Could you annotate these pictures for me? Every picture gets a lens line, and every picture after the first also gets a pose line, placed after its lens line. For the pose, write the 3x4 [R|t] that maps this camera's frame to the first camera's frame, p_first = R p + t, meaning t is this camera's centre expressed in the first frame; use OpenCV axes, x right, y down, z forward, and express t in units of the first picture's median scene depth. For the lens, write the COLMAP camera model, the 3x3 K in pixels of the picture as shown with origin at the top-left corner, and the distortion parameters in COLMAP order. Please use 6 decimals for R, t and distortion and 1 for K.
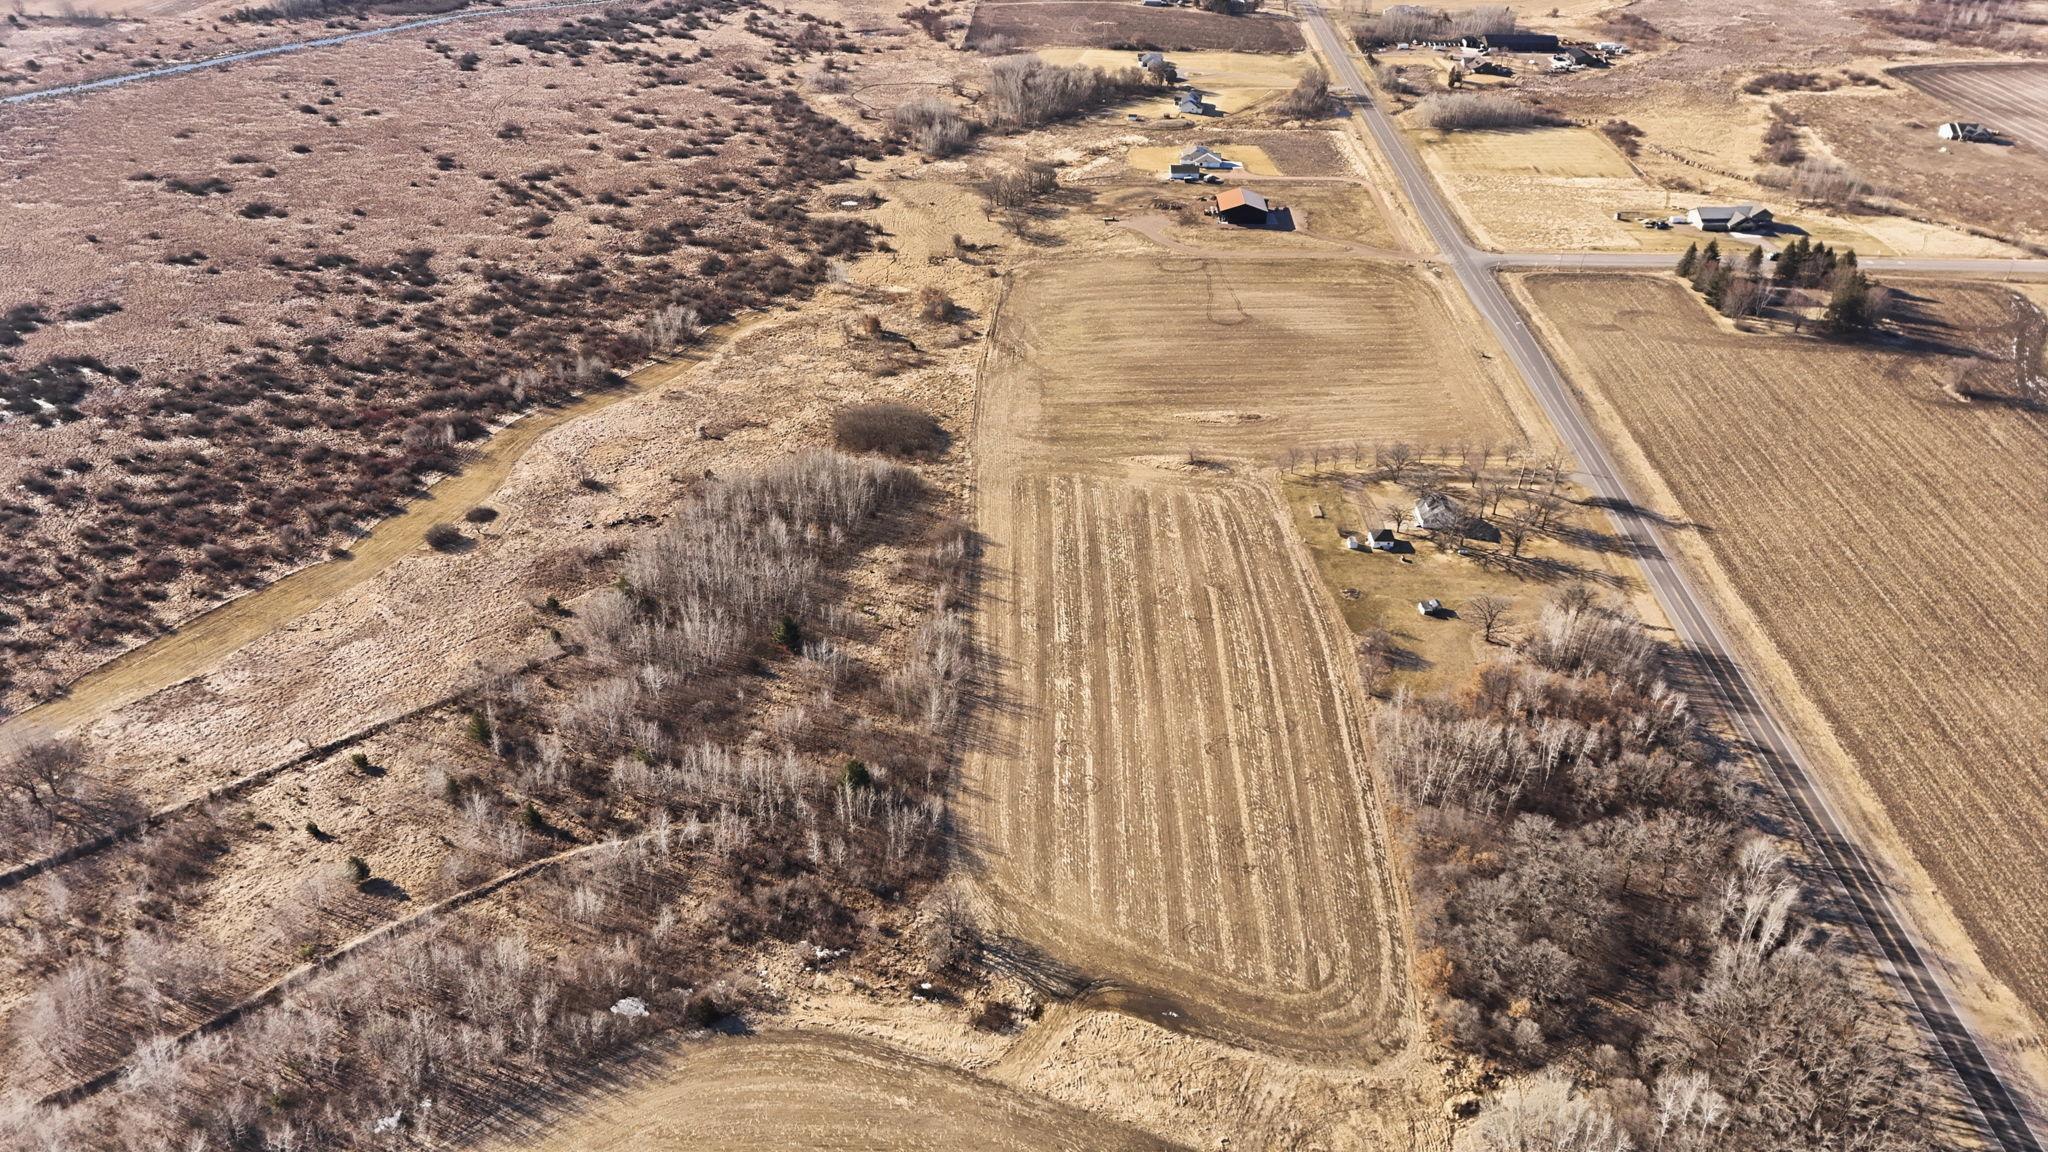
lens RADIAL K [[1498.8, 0, 1017.3], [0, 1498.8, 563.4], [0, 0, 1]] dist [0.075295, -0.066779]
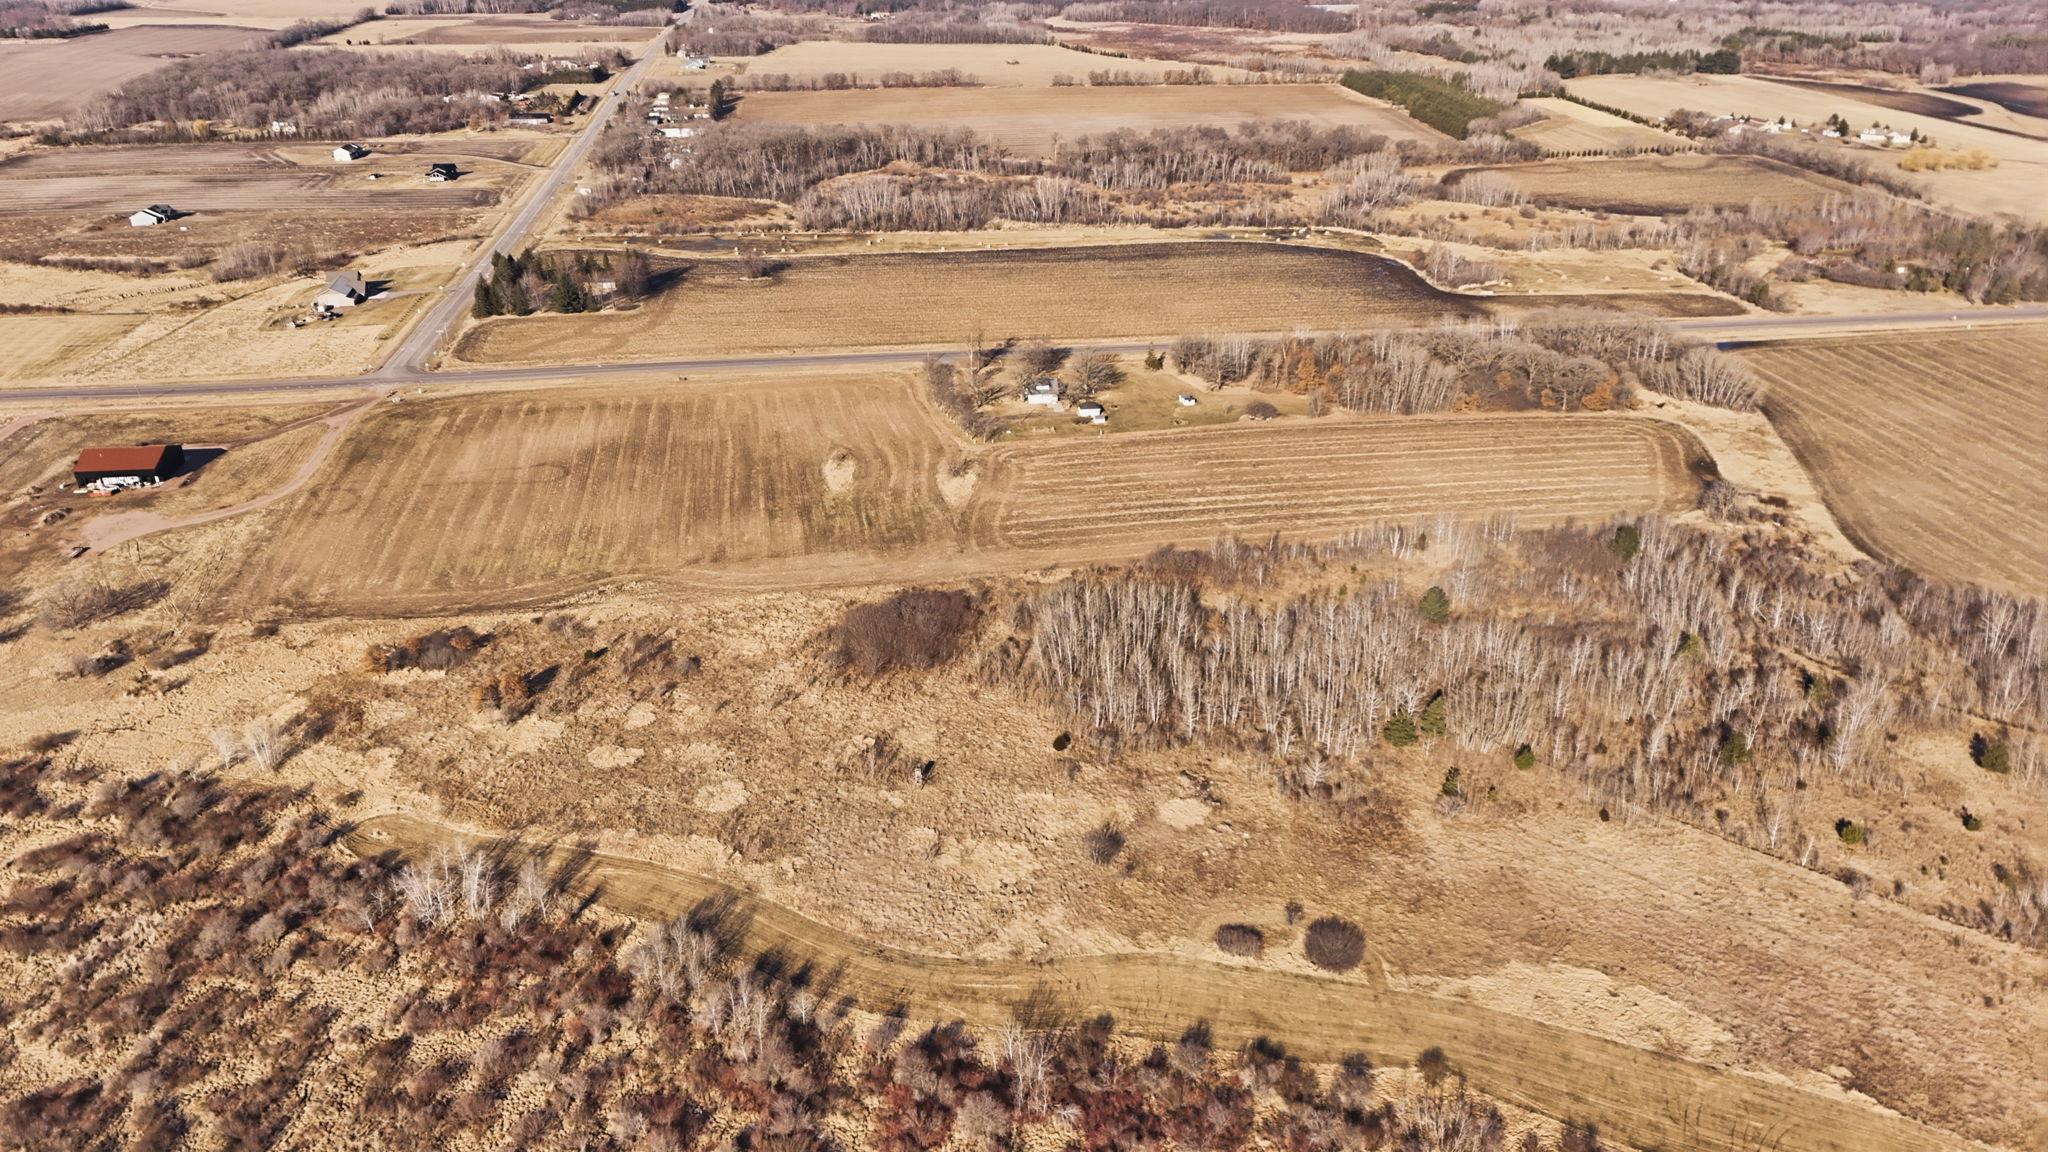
lens RADIAL K [[1498.8, 0, 1017.3], [0, 1498.8, 563.4], [0, 0, 1]] dist [0.075295, -0.066779]
pose [[-0.139410, -0.422710, 0.895478, -0.619691], [0.524269, 0.735661, 0.428888, -0.335363], [-0.840064, 0.529263, 0.119055, 0.712940]]
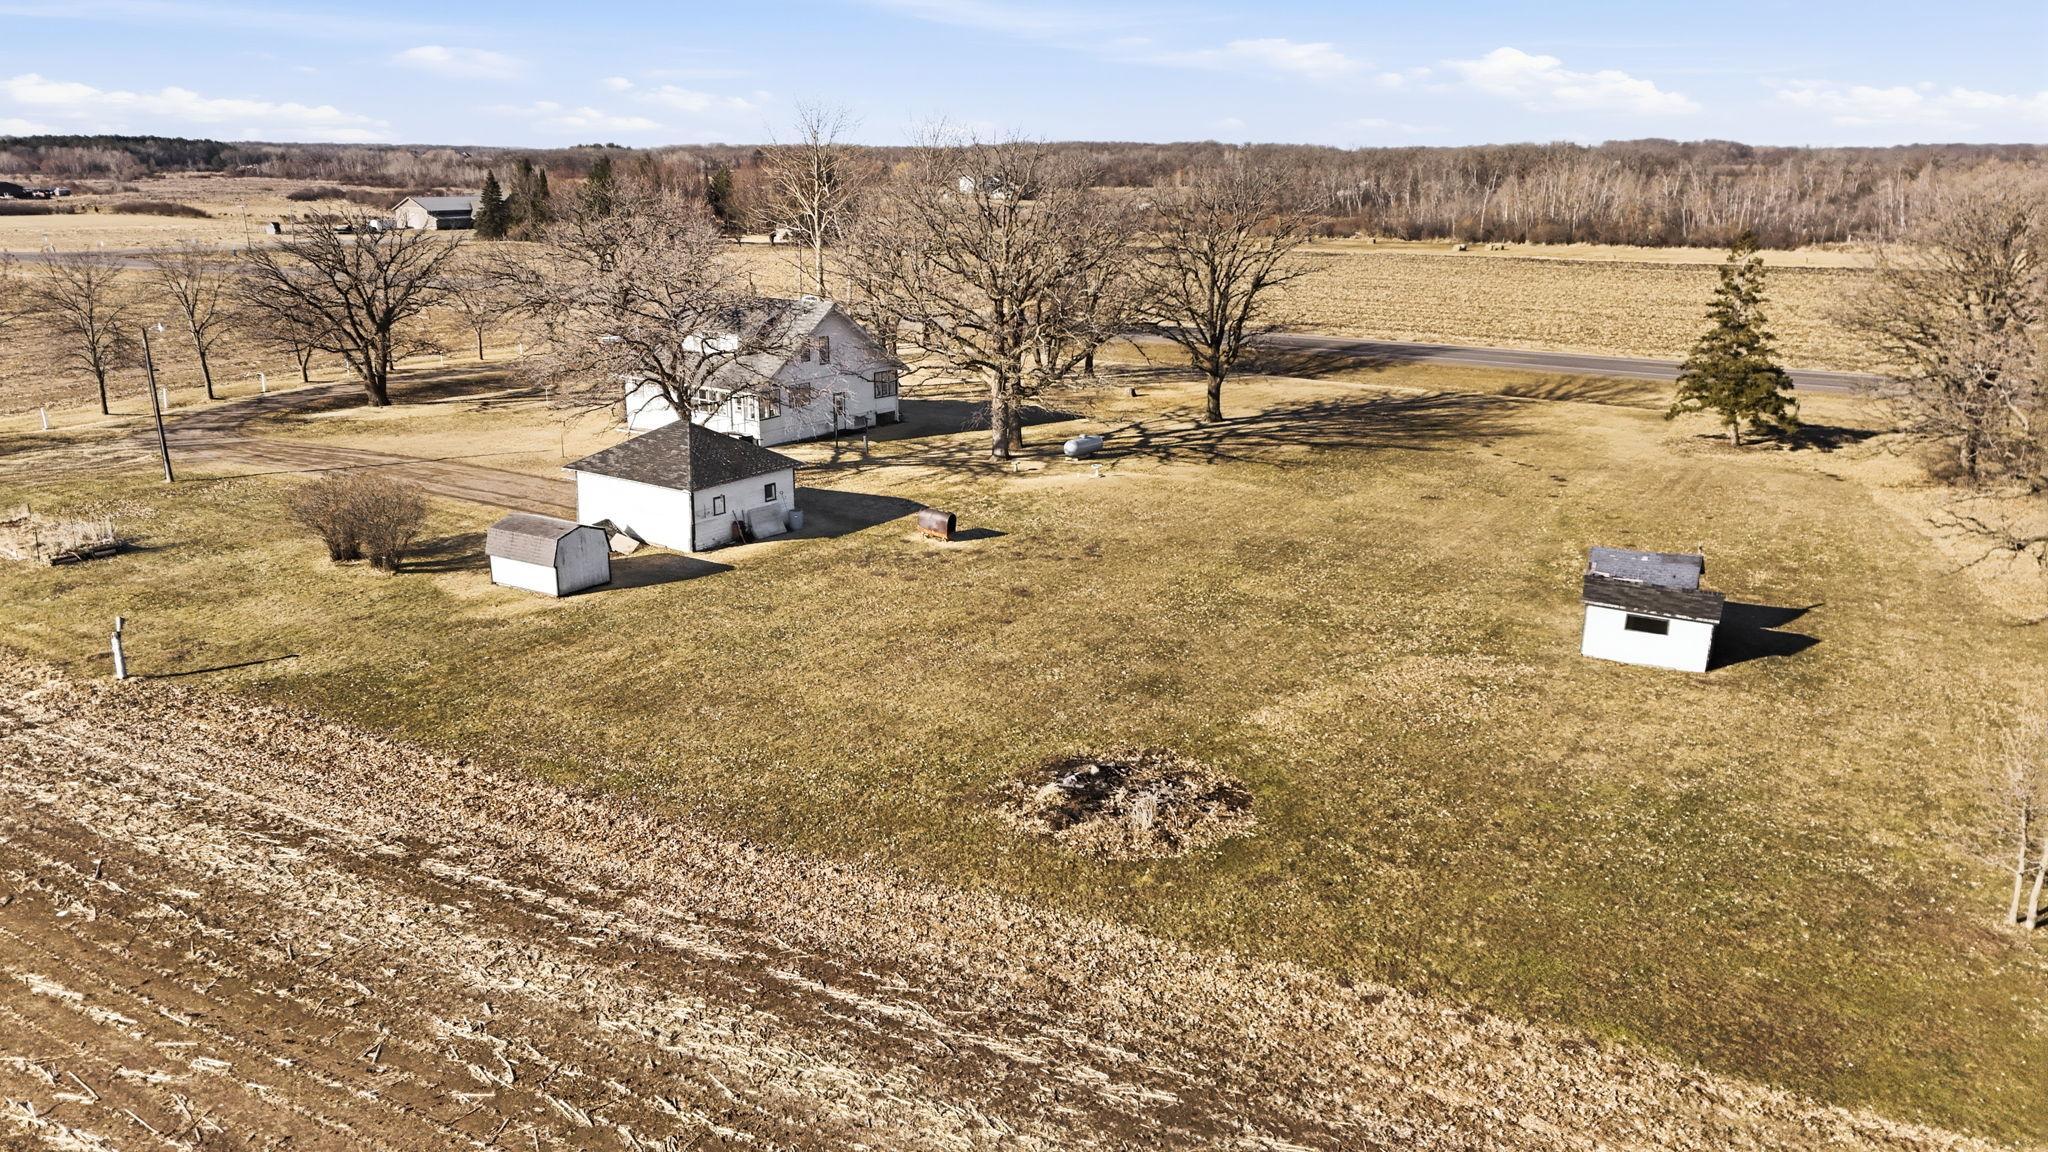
lens RADIAL K [[1498.8, 0, 1017.3], [0, 1498.8, 563.4], [0, 0, 1]] dist [0.075295, -0.066779]
pose [[0.541627, -0.232252, 0.807898, 0.105649], [0.442612, 0.895856, -0.039195, 0.006228], [-0.714657, 0.378815, 0.588017, 0.659488]]
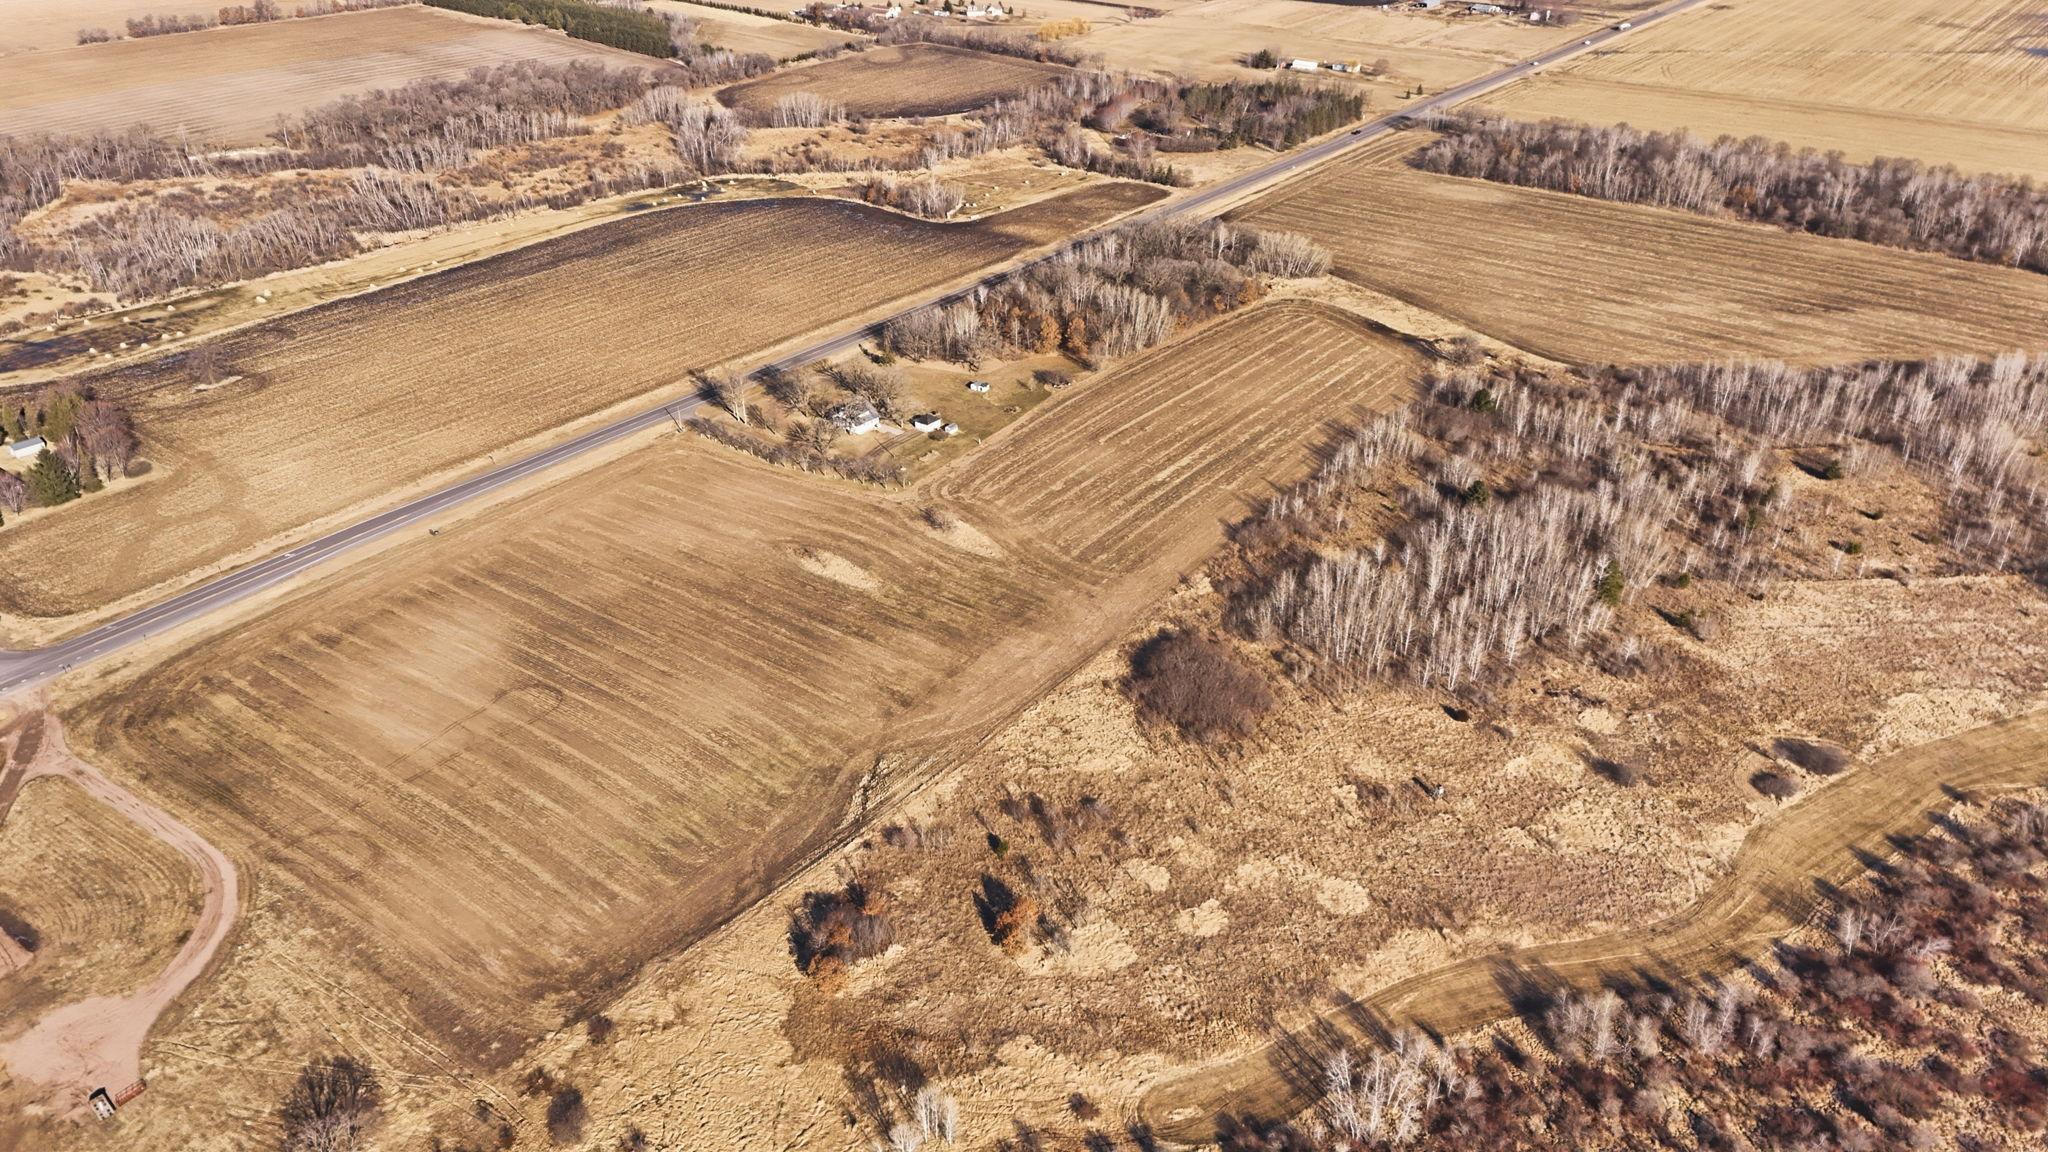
lens RADIAL K [[1498.8, 0, 1017.3], [0, 1498.8, 563.4], [0, 0, 1]] dist [0.075295, -0.066779]
pose [[-0.797982, -0.310624, 0.516466, -0.316171], [0.305778, 0.529790, 0.791090, -0.612137], [-0.519350, 0.789199, -0.327781, 1.041449]]
